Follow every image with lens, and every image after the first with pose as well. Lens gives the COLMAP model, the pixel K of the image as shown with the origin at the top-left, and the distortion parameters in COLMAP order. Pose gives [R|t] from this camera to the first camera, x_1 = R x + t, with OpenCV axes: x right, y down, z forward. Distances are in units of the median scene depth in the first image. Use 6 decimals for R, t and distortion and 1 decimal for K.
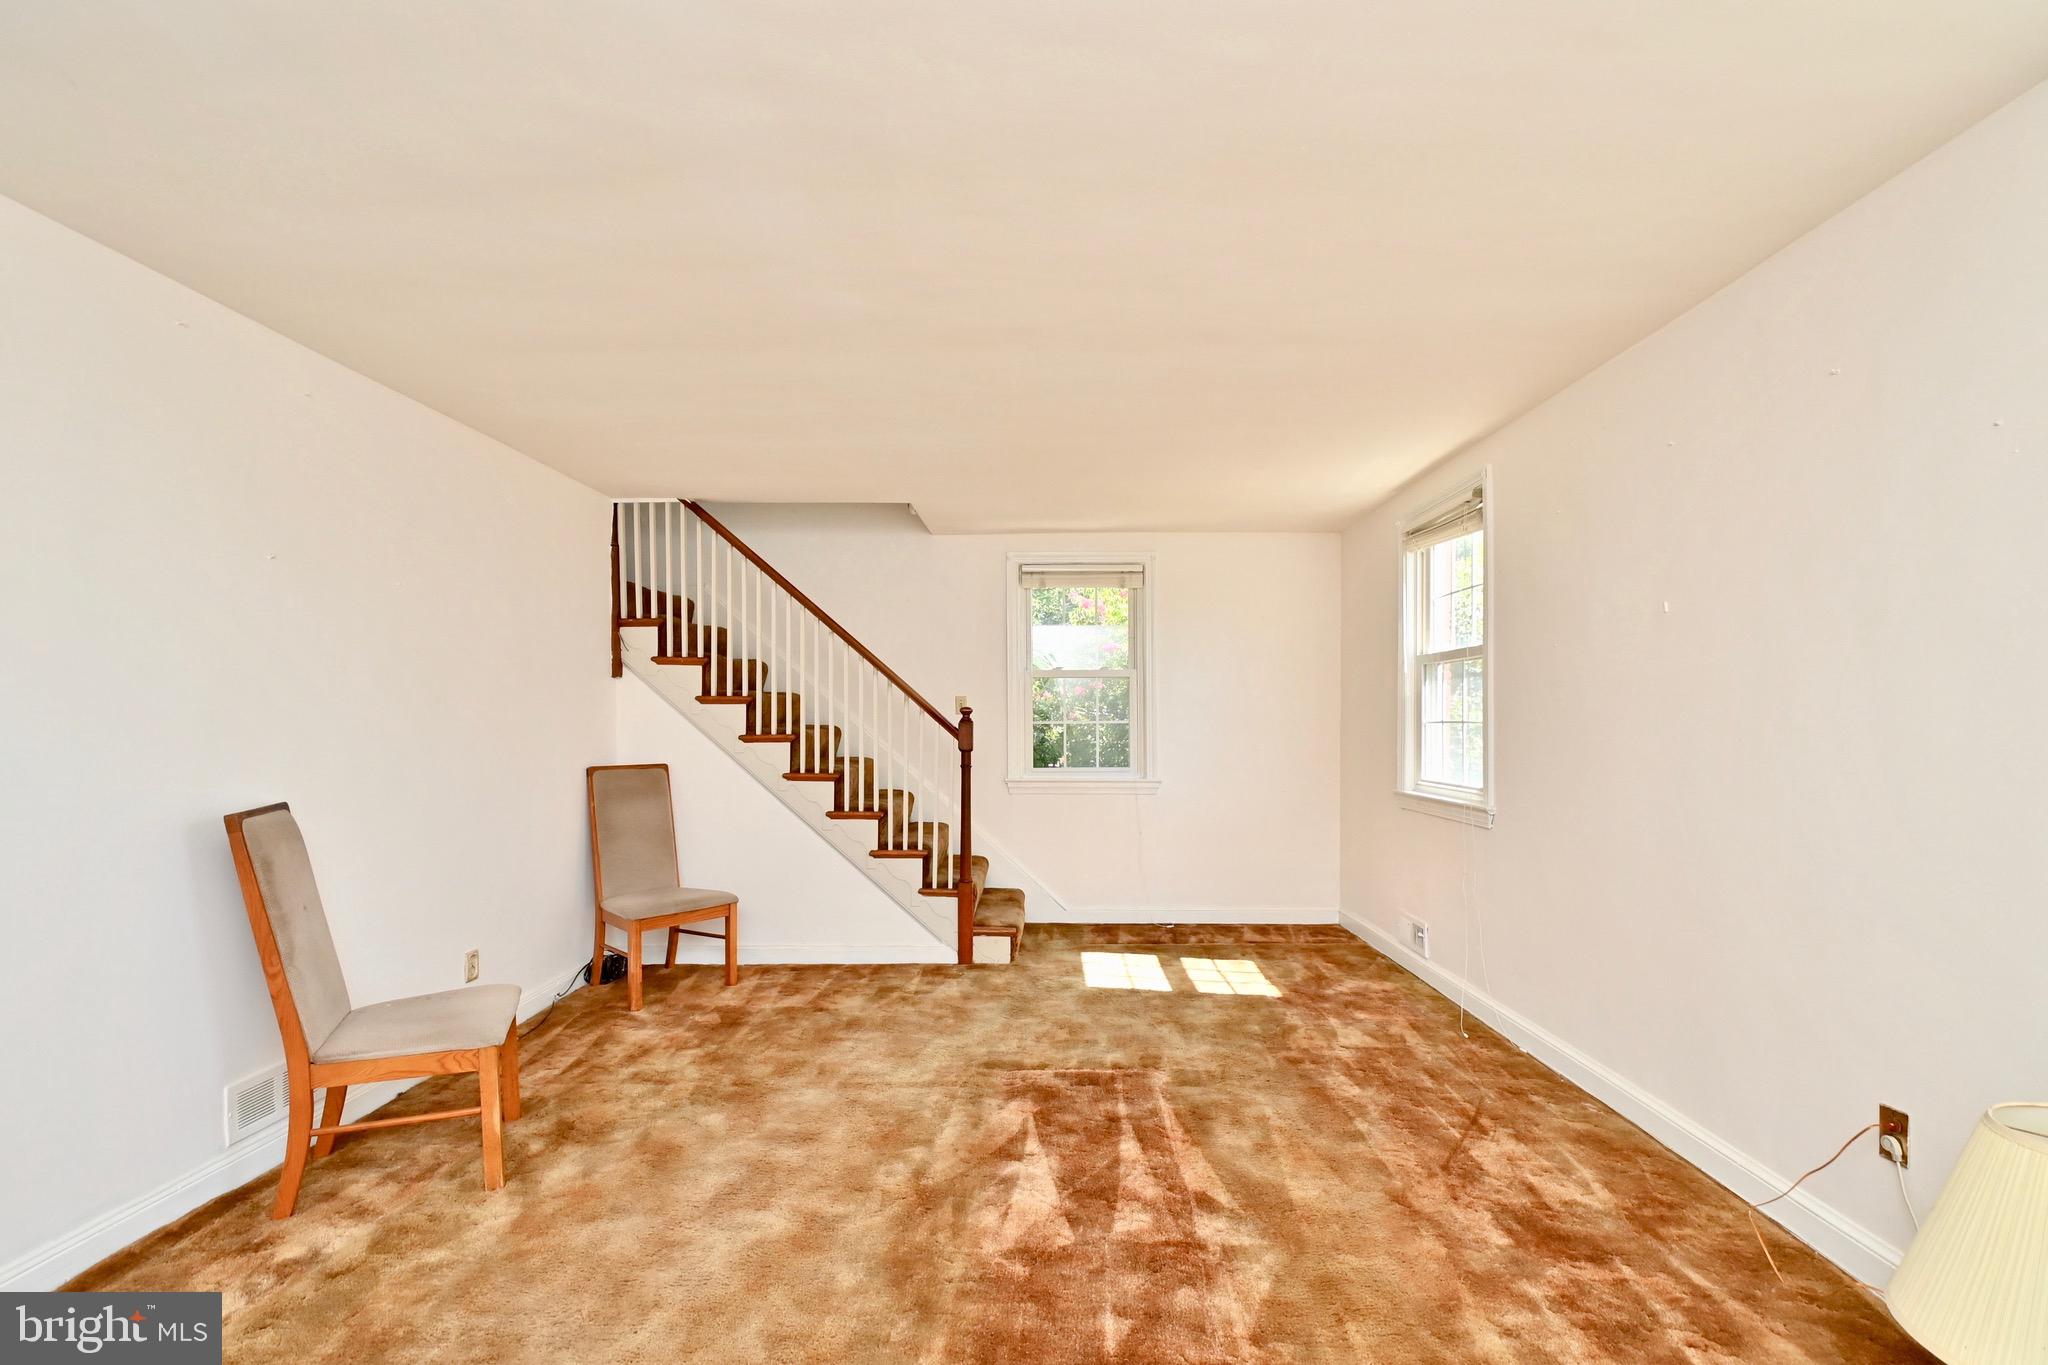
lens RADIAL K [[897.2, 0, 1028.8], [0, 897.2, 716.8], [0, 0, 1]] dist [0.027773, -0.032761]
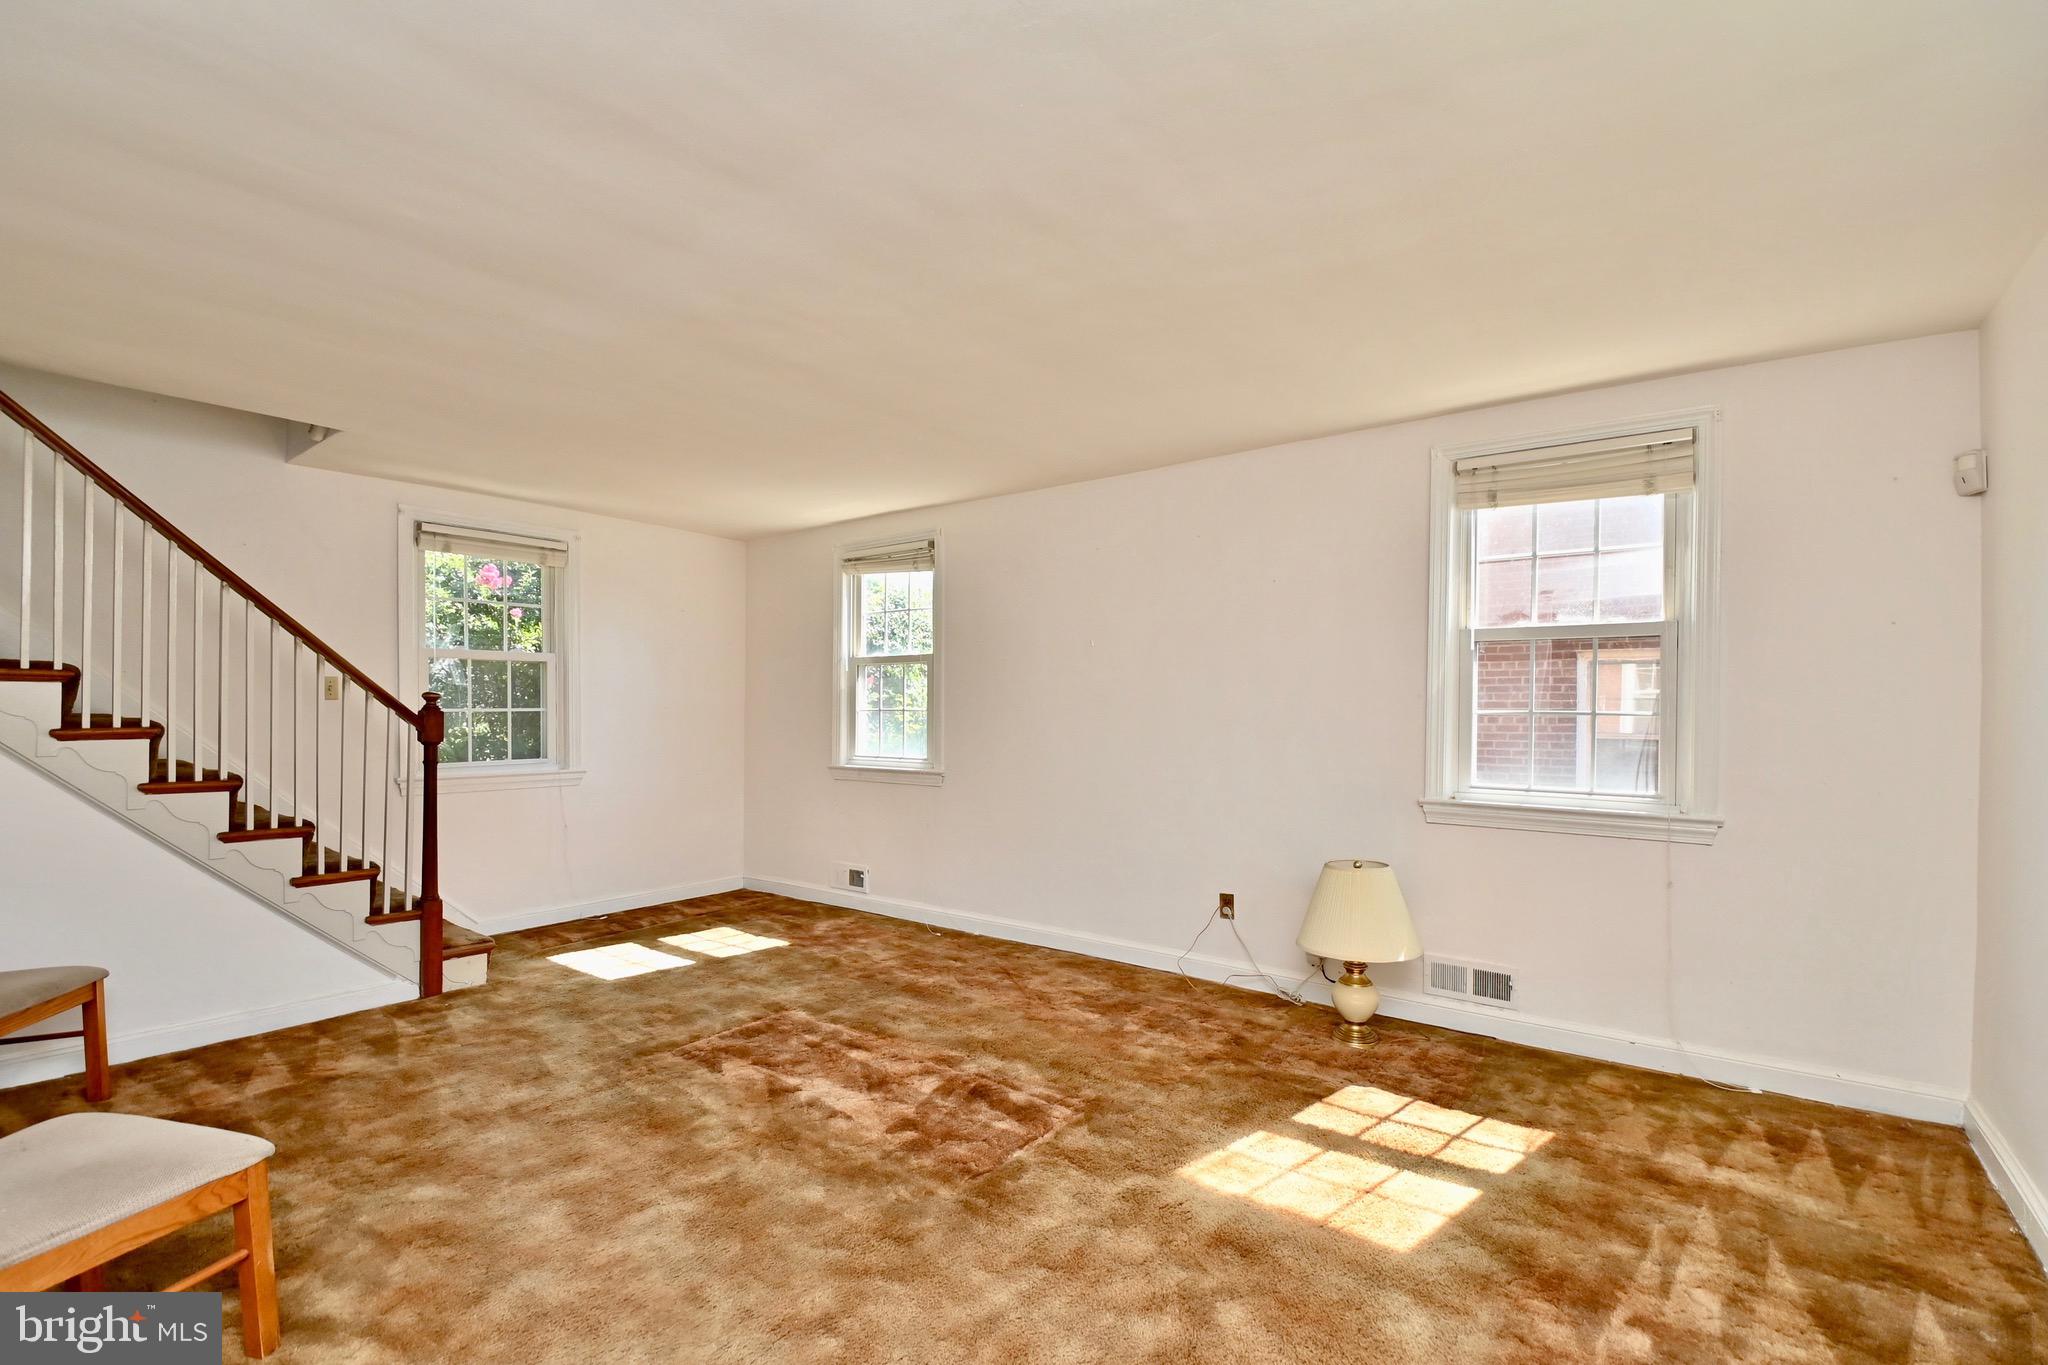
lens RADIAL K [[923.7, 0, 1022.6], [0, 923.7, 714.2], [0, 0, 1]] dist [0.001407, -0.014611]
pose [[0.585476, -0.003265, 0.810683, -0.491387], [-0.005420, 0.999954, 0.007942, 0.000243], [-0.810671, -0.009044, 0.585432, 0.050293]]
